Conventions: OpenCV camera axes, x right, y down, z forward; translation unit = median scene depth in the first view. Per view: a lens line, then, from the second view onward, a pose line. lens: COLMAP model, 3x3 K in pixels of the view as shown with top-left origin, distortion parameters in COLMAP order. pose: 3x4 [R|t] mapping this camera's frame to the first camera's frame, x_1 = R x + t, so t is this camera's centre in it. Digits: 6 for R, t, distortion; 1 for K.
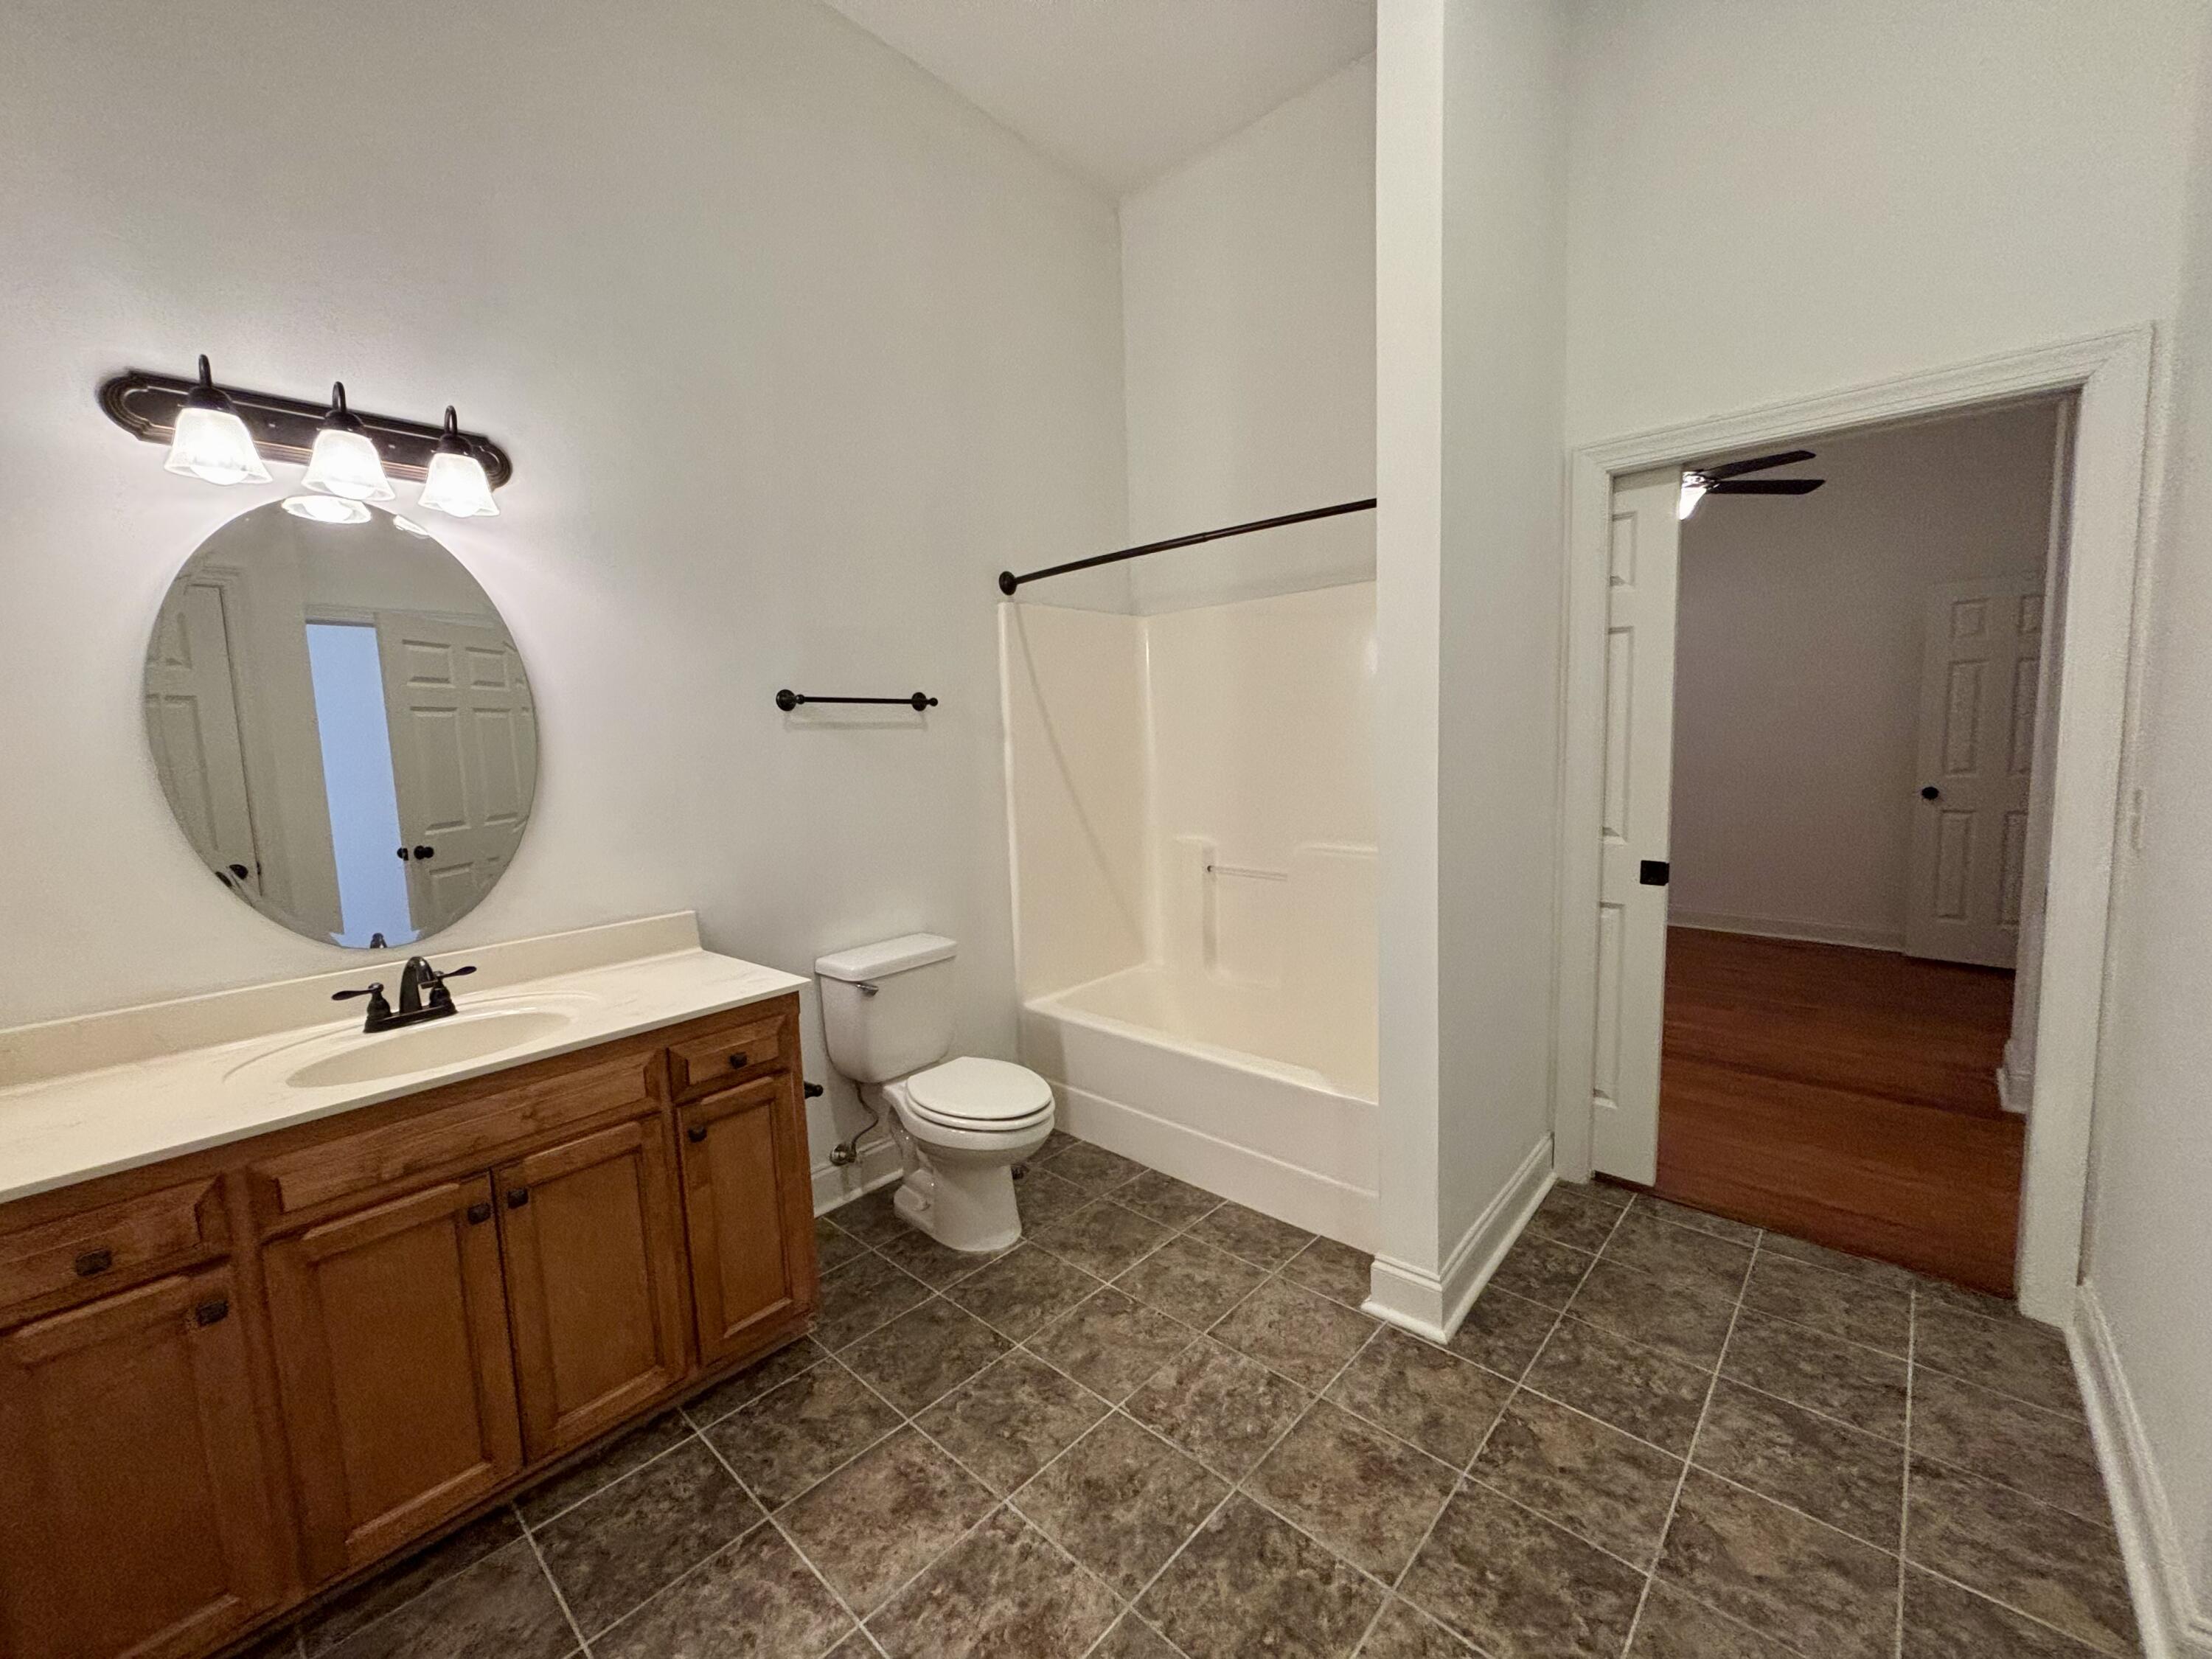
lens RADIAL K [[887.2, 0, 1106.9], [0, 887.2, 828.5], [0, 0, 1]] dist [-0.008521, 0.000228]
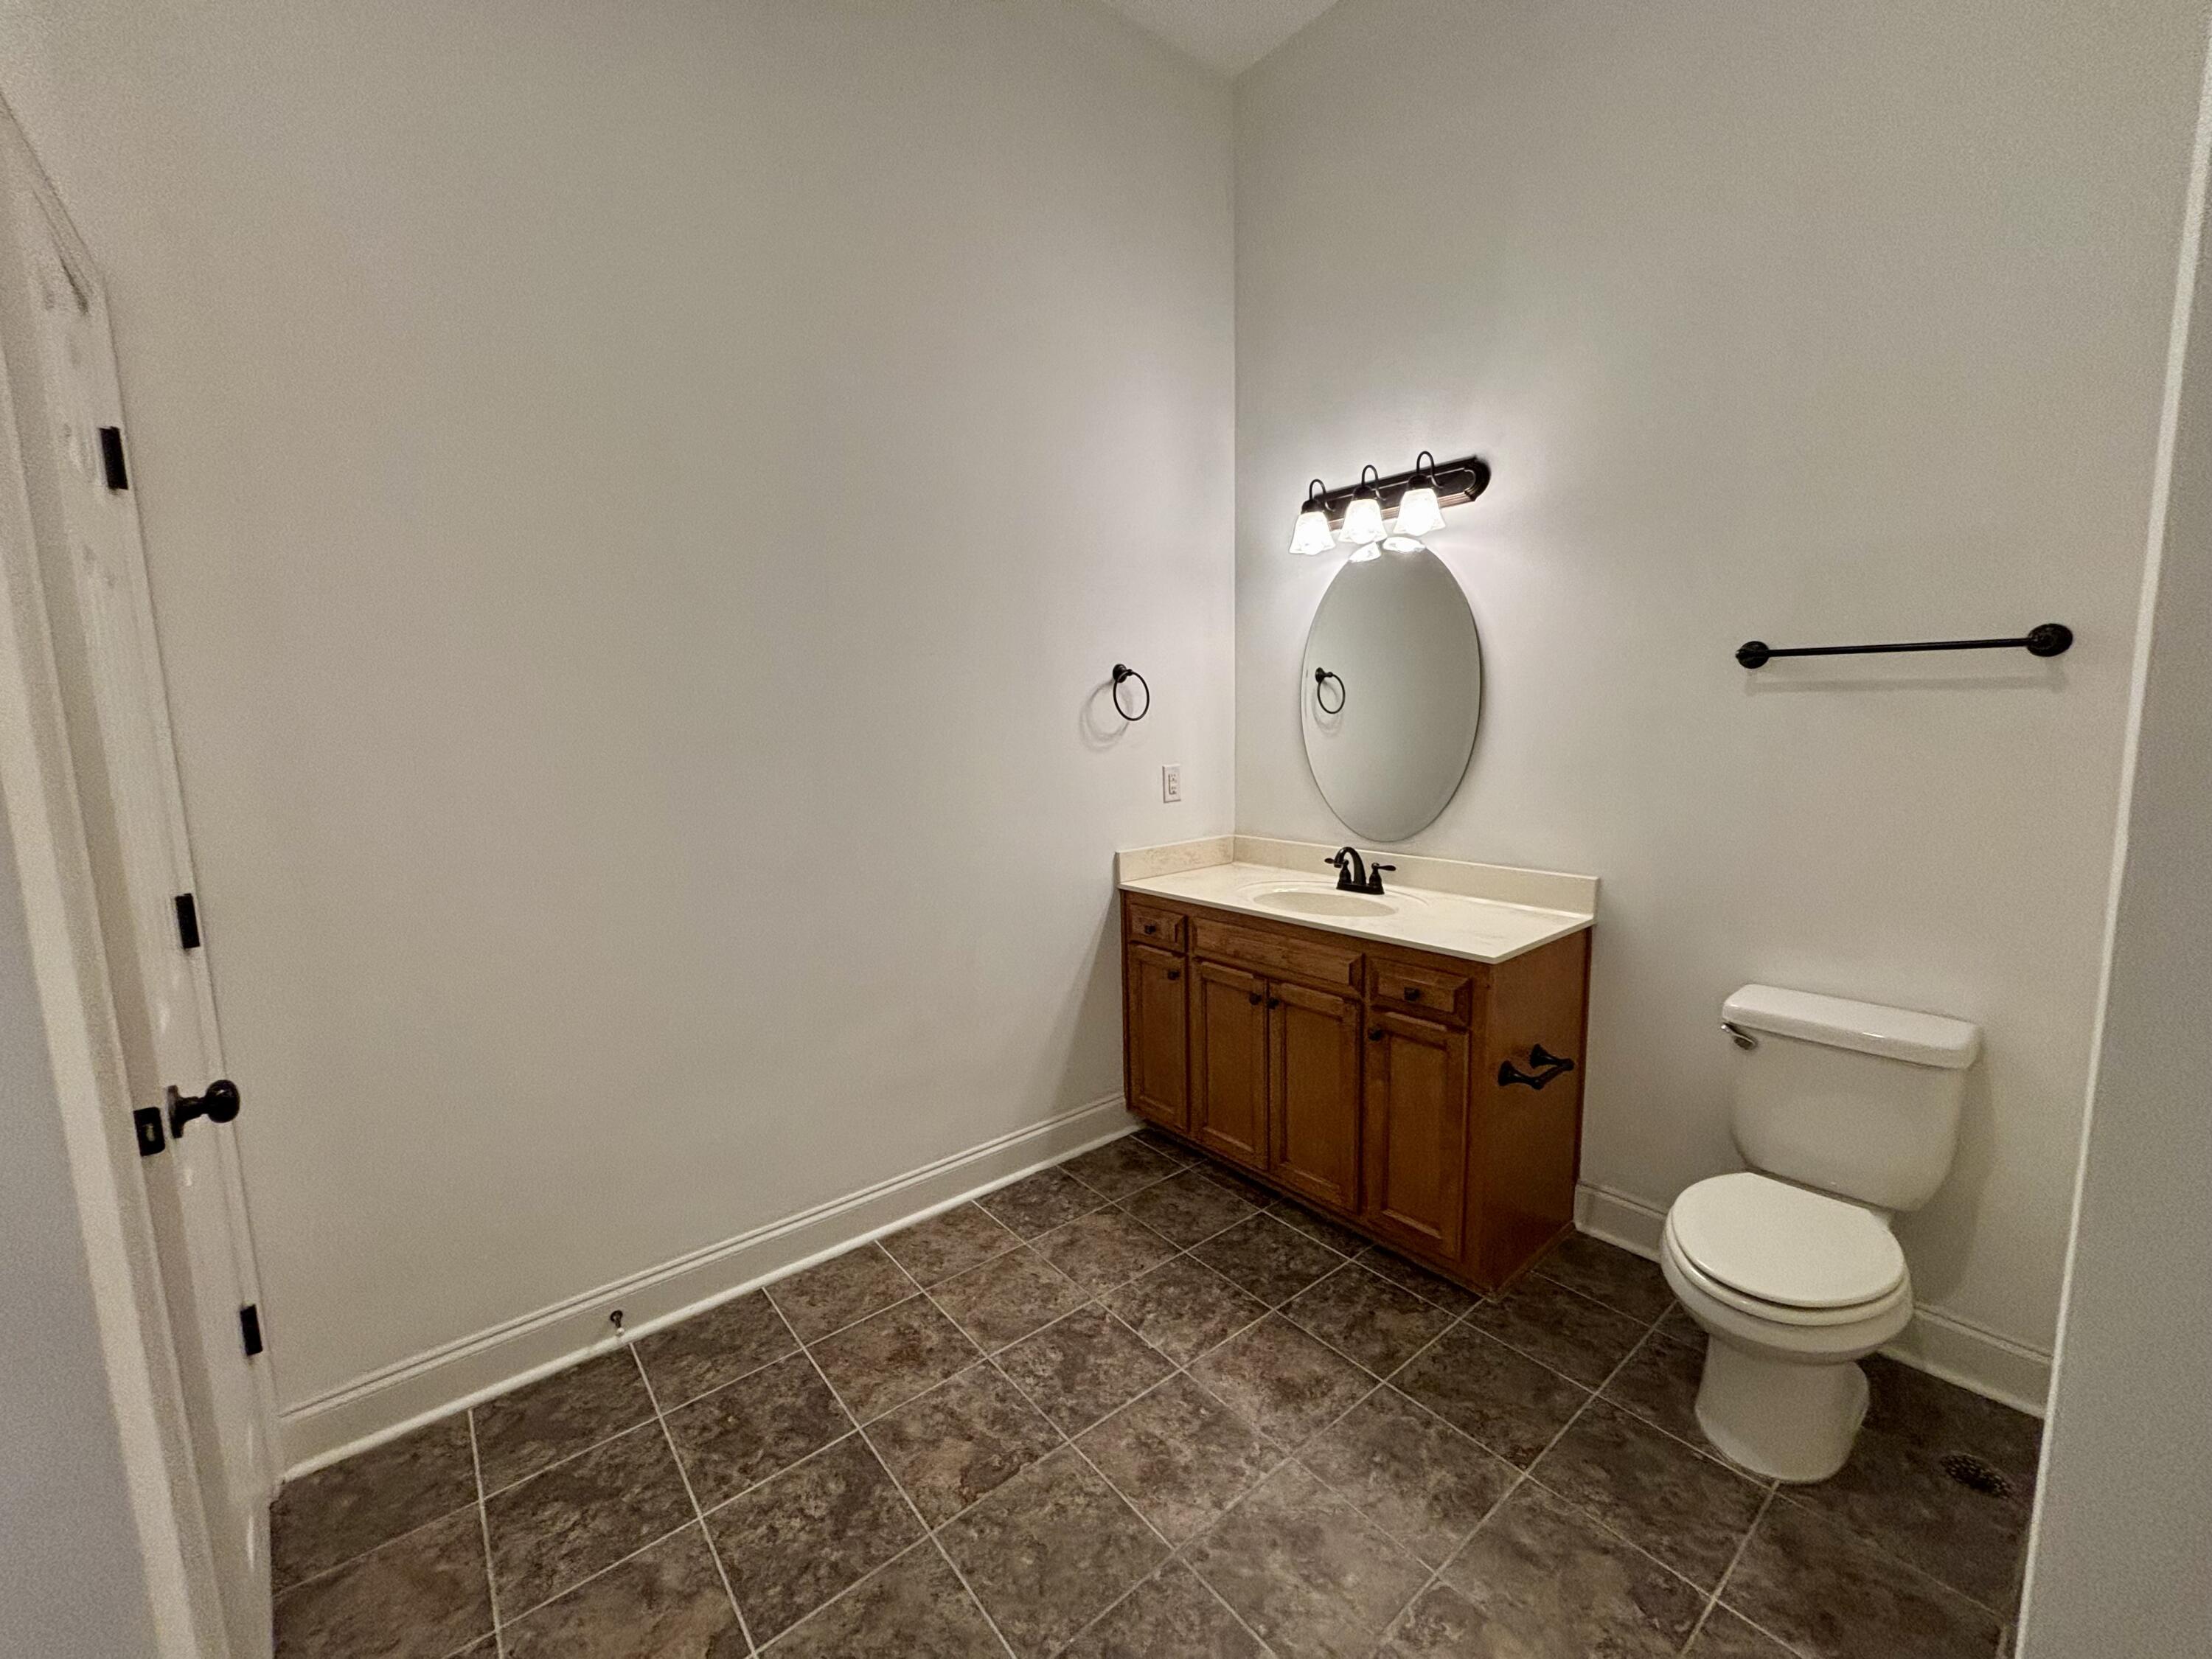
lens RADIAL K [[887.2, 0, 1106.9], [0, 887.2, 828.5], [0, 0, 1]] dist [-0.008521, 0.000228]
pose [[-0.142943, 0.165273, -0.975834, 0.768112], [-0.081741, 0.980619, 0.178057, -0.124937], [0.986350, 0.105218, -0.126663, 0.796767]]
